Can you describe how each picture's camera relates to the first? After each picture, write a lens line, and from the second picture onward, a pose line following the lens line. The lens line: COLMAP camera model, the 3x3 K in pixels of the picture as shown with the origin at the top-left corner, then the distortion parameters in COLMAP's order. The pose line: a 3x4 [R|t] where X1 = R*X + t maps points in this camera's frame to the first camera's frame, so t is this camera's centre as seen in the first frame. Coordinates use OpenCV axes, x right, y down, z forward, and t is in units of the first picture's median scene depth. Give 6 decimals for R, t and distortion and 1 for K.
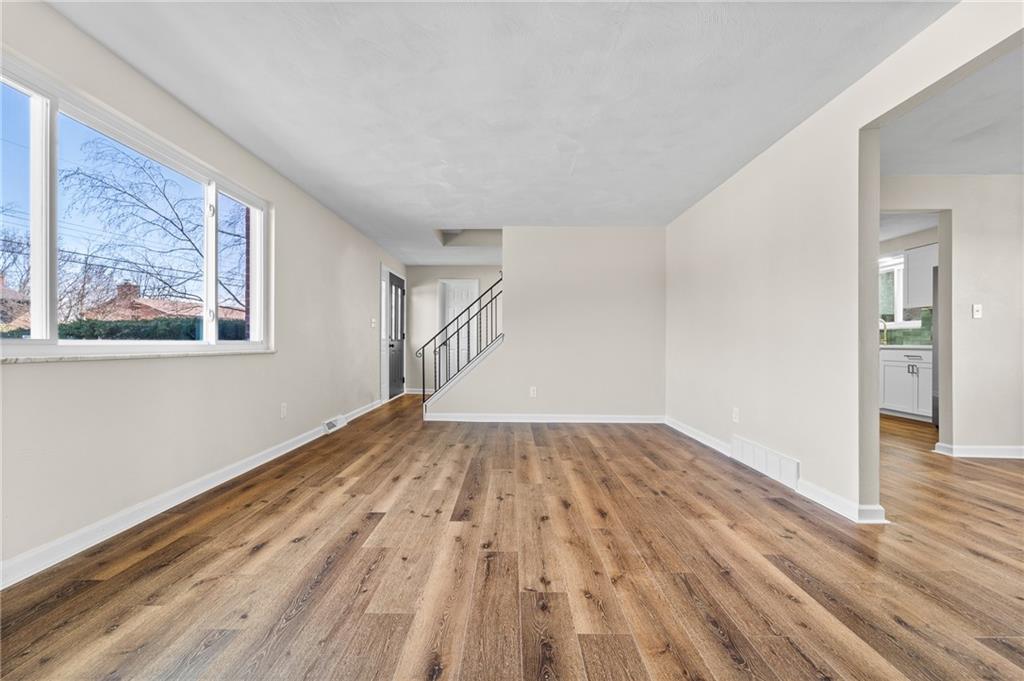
lens RADIAL K [[413.7, 0, 508.3], [0, 413.7, 342.7], [0, 0, 1]] dist [-0.001752, 0.000121]
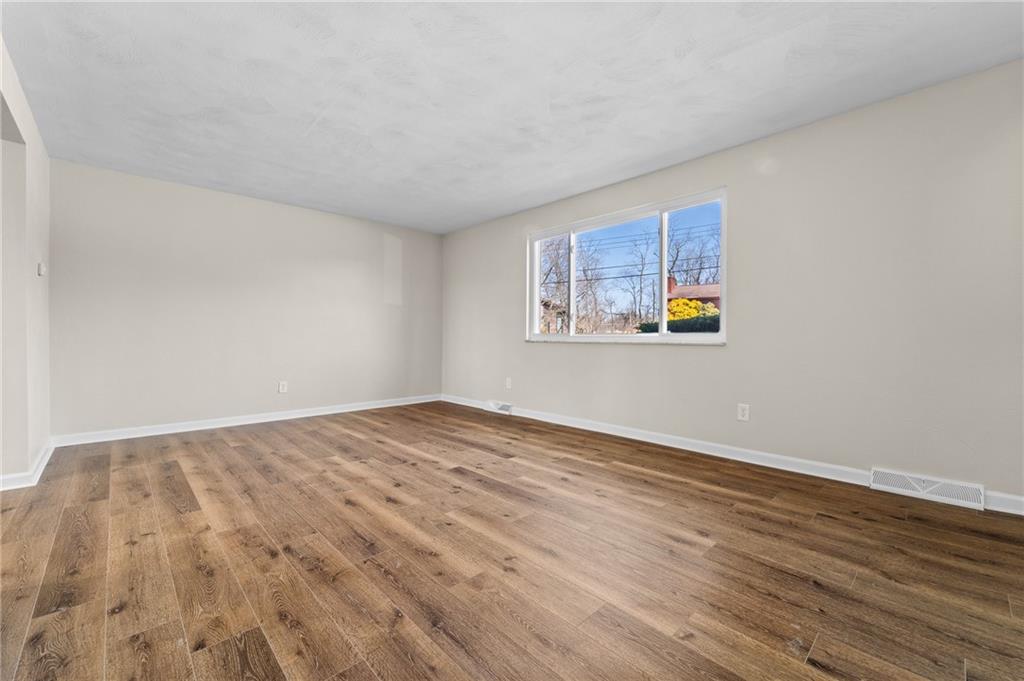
lens RADIAL K [[418.1, 0, 512.8], [0, 418.1, 337.6], [0, 0, 1]] dist [0.001764, -0.001791]
pose [[-0.716703, -0.000420, -0.697378, 0.678008], [-0.002232, 0.999996, 0.001691, 0.009719], [0.697375, 0.002768, -0.716701, 2.080433]]
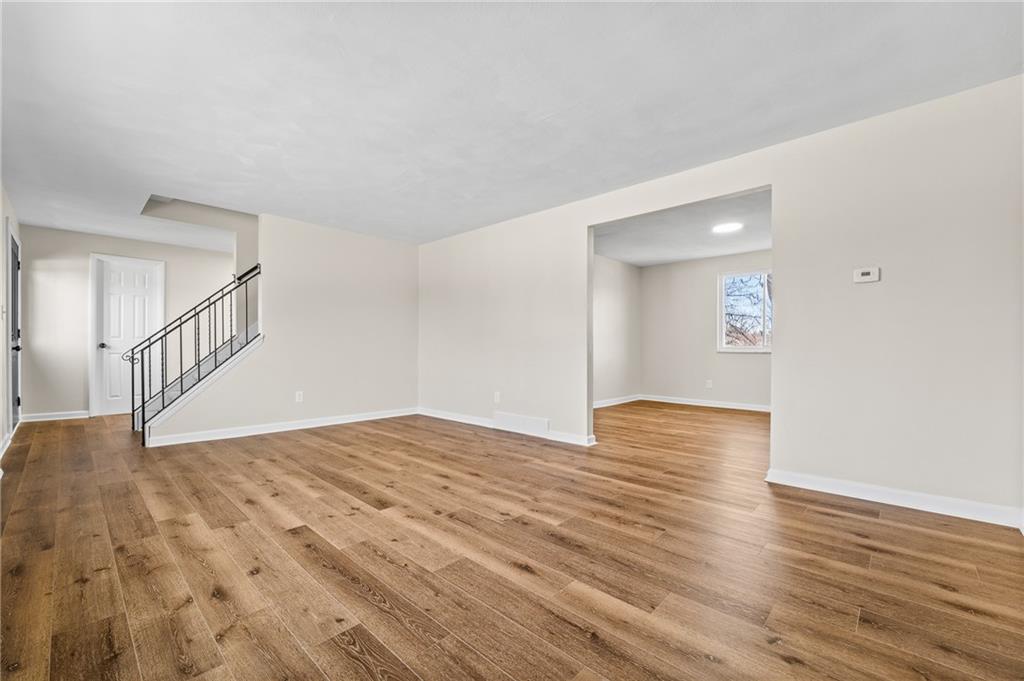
lens RADIAL K [[418.1, 0, 506.8], [0, 418.1, 344.8], [0, 0, 1]] dist [0.001764, -0.001791]
pose [[0.685233, 0.004112, 0.728312, -0.704832], [-0.003920, 0.999990, -0.001957, 0.000576], [-0.728314, -0.001514, 0.685242, 0.012482]]
